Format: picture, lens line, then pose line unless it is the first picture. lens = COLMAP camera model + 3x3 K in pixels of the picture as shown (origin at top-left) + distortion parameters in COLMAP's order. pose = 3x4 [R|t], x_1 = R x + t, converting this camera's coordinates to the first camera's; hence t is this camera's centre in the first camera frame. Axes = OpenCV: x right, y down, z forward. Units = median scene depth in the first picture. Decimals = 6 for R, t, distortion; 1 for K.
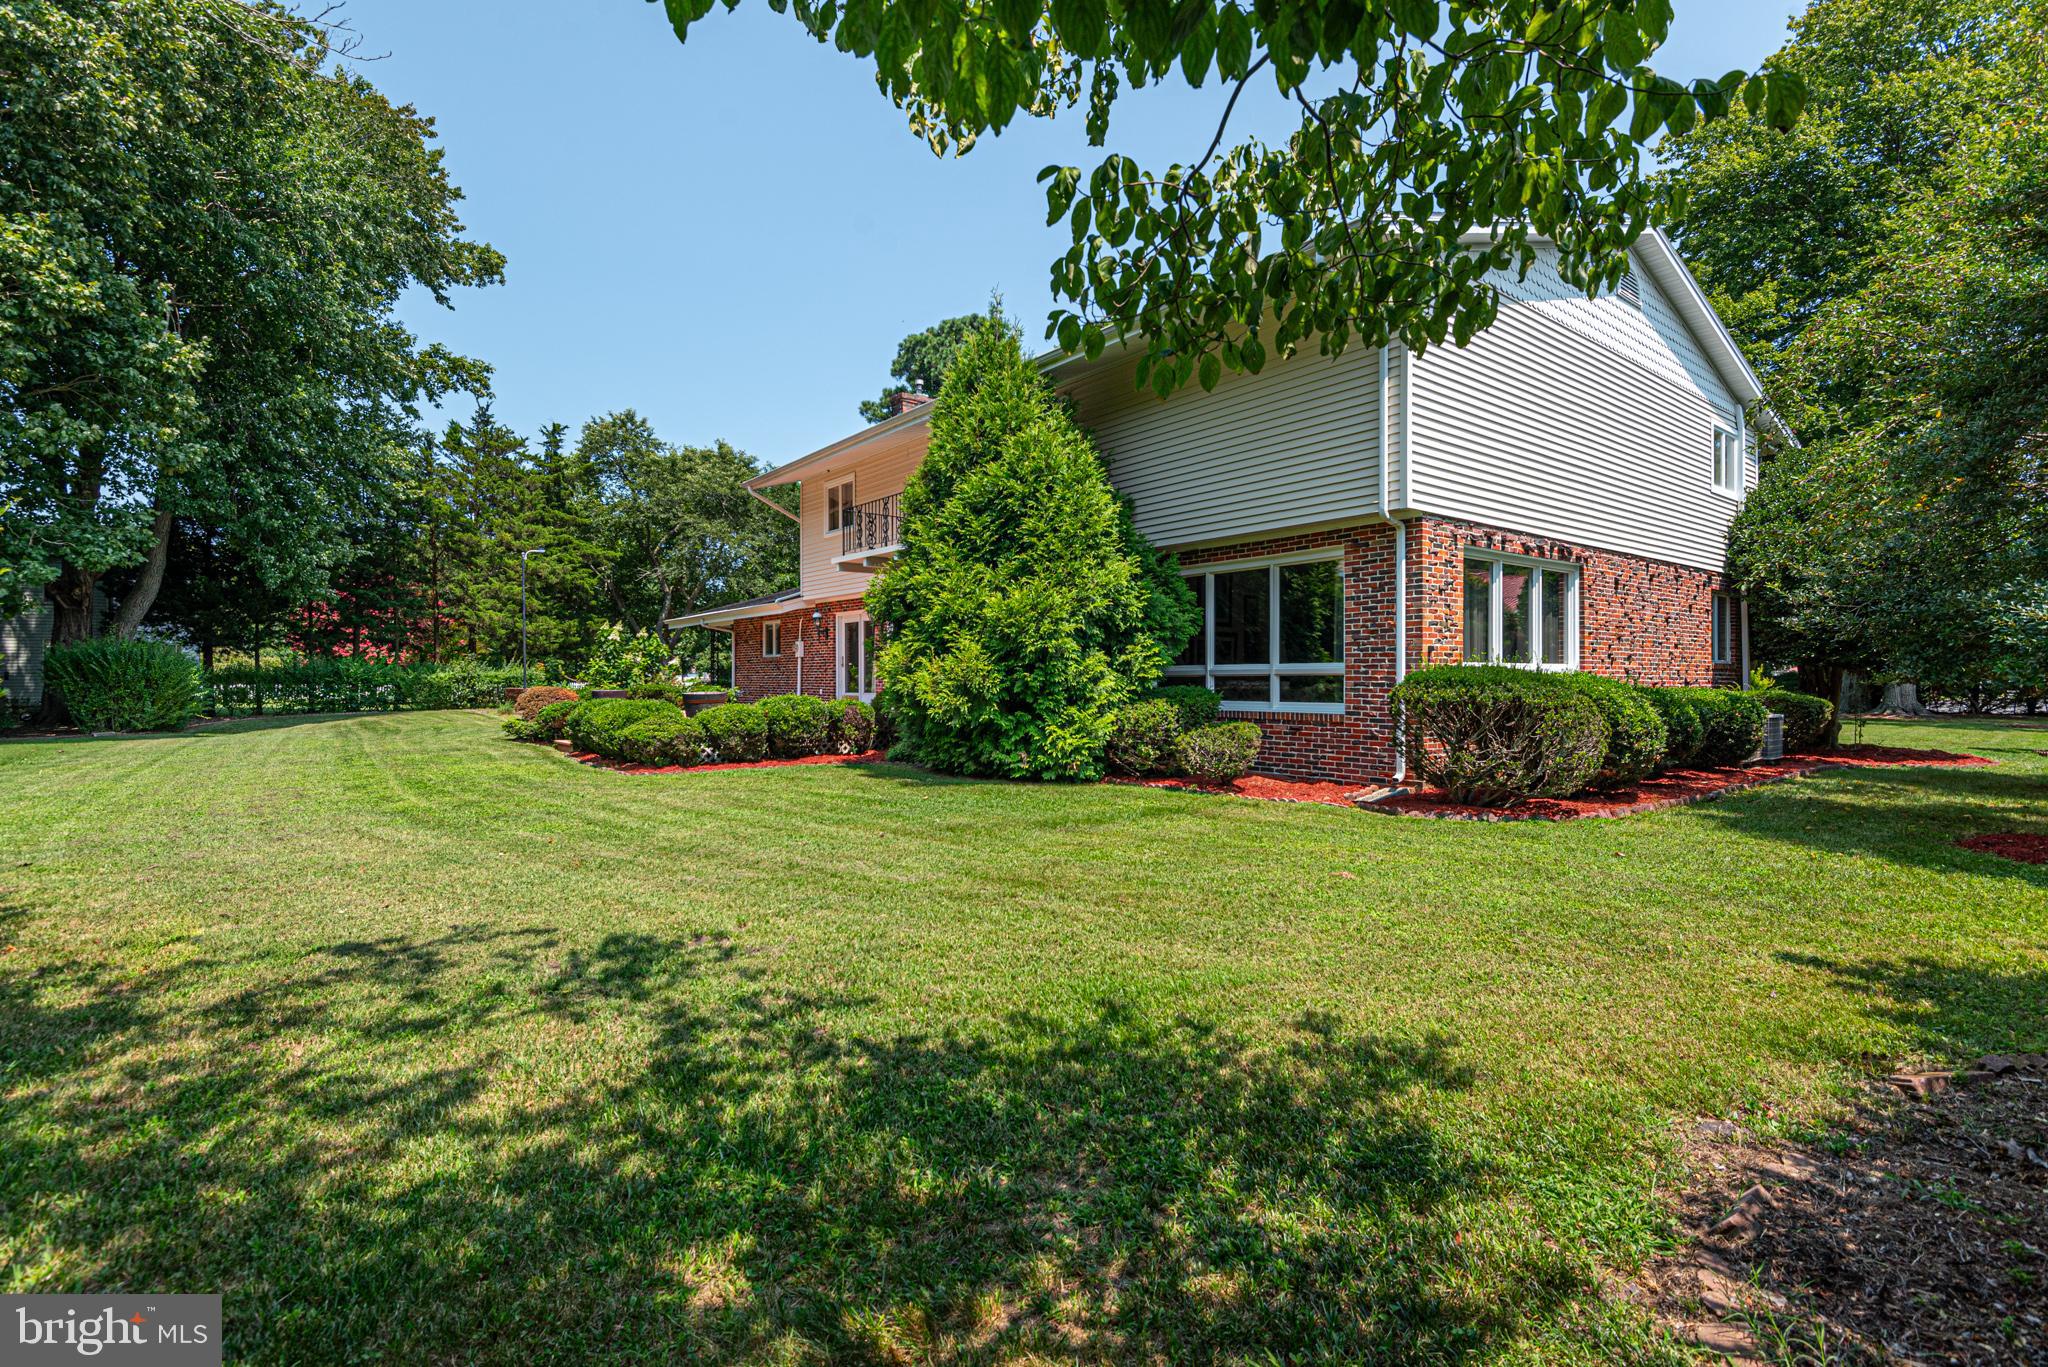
lens RADIAL K [[937.7, 0, 1035.4], [0, 937.7, 687.1], [0, 0, 1]] dist [0.014676, -0.012146]
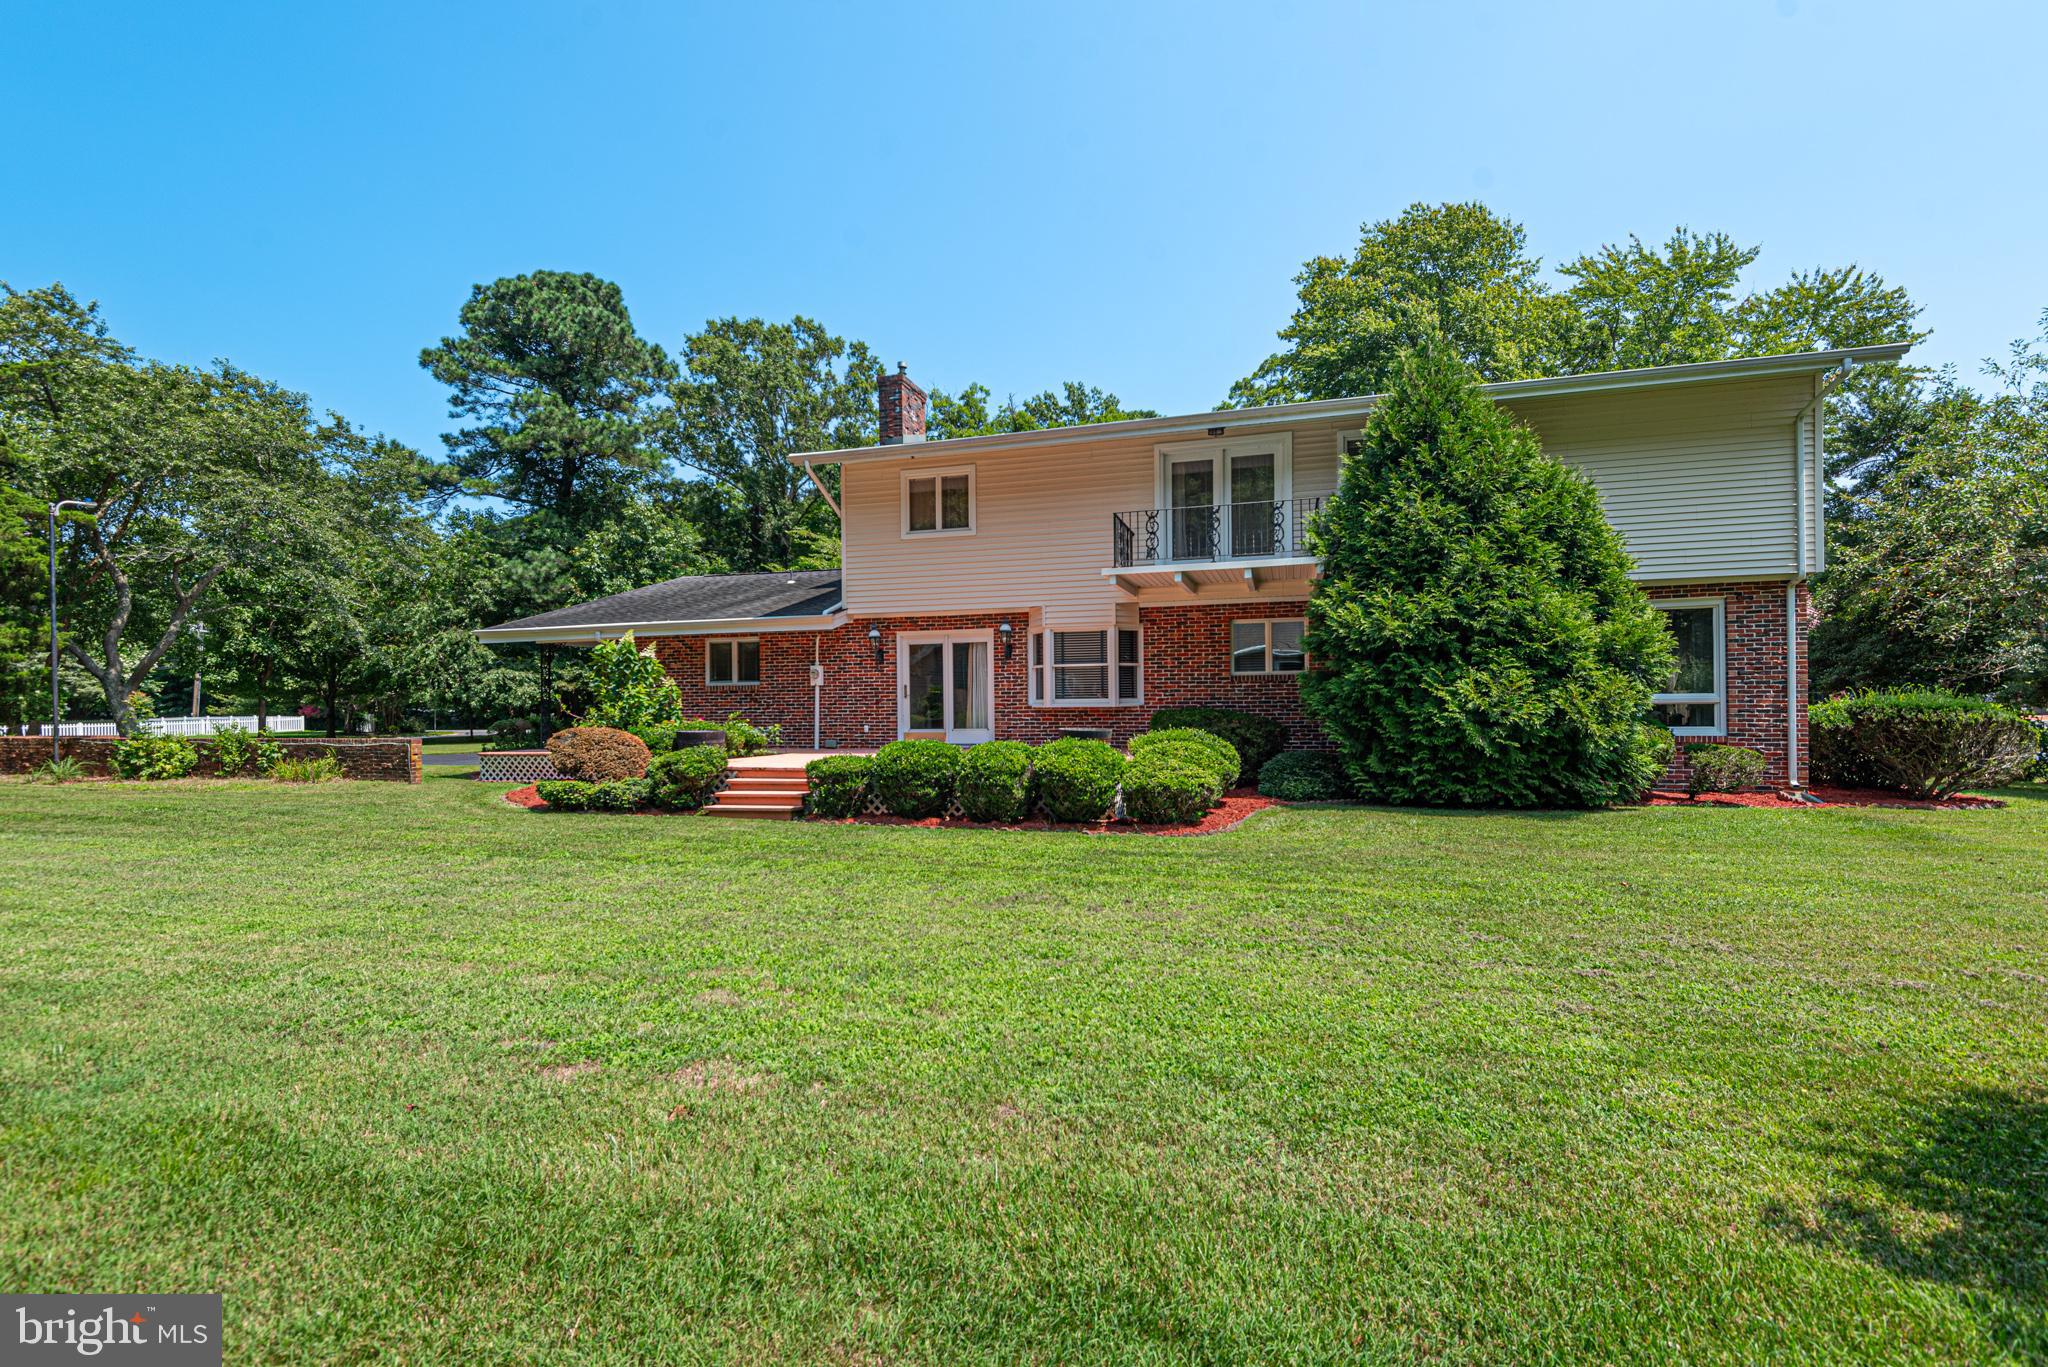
lens RADIAL K [[938.4, 0, 1031.4], [0, 938.4, 699.7], [0, 0, 1]] dist [0.004889, -0.000347]
pose [[0.813684, -0.002264, 0.581302, -0.422387], [0.014663, 0.999754, -0.016631, -0.004138], [-0.581122, 0.022056, 0.813518, 0.203065]]
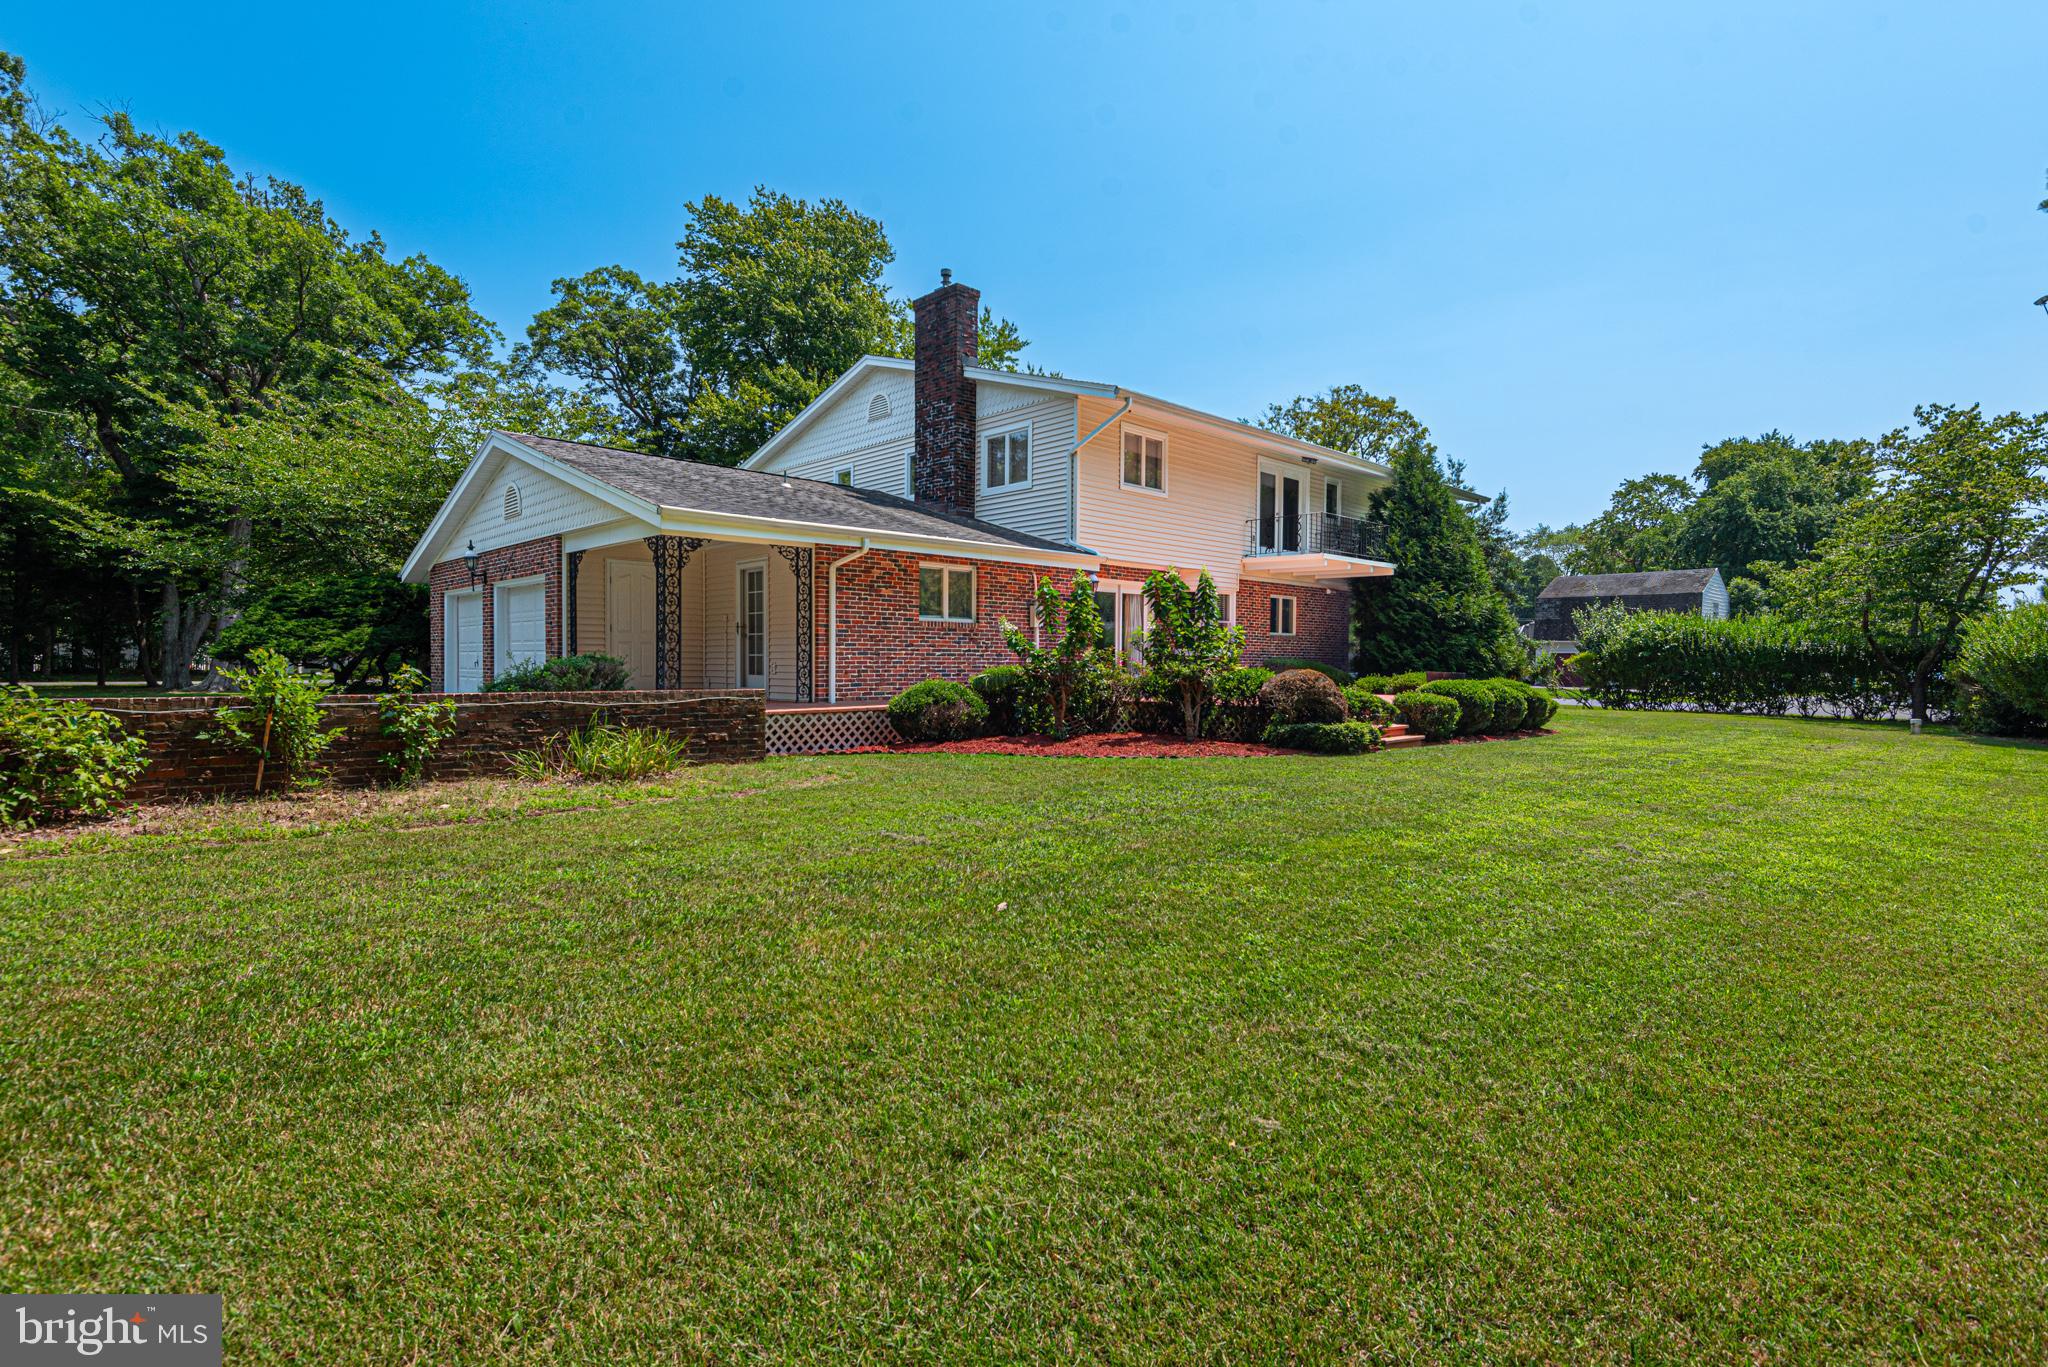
lens RADIAL K [[938.4, 0, 1031.4], [0, 938.4, 699.7], [0, 0, 1]] dist [0.004889, -0.000347]
pose [[-0.074417, -0.044382, 0.996239, -0.733119], [-0.000948, 0.999012, 0.044435, -0.006843], [-0.997227, 0.002362, -0.074385, 0.800234]]
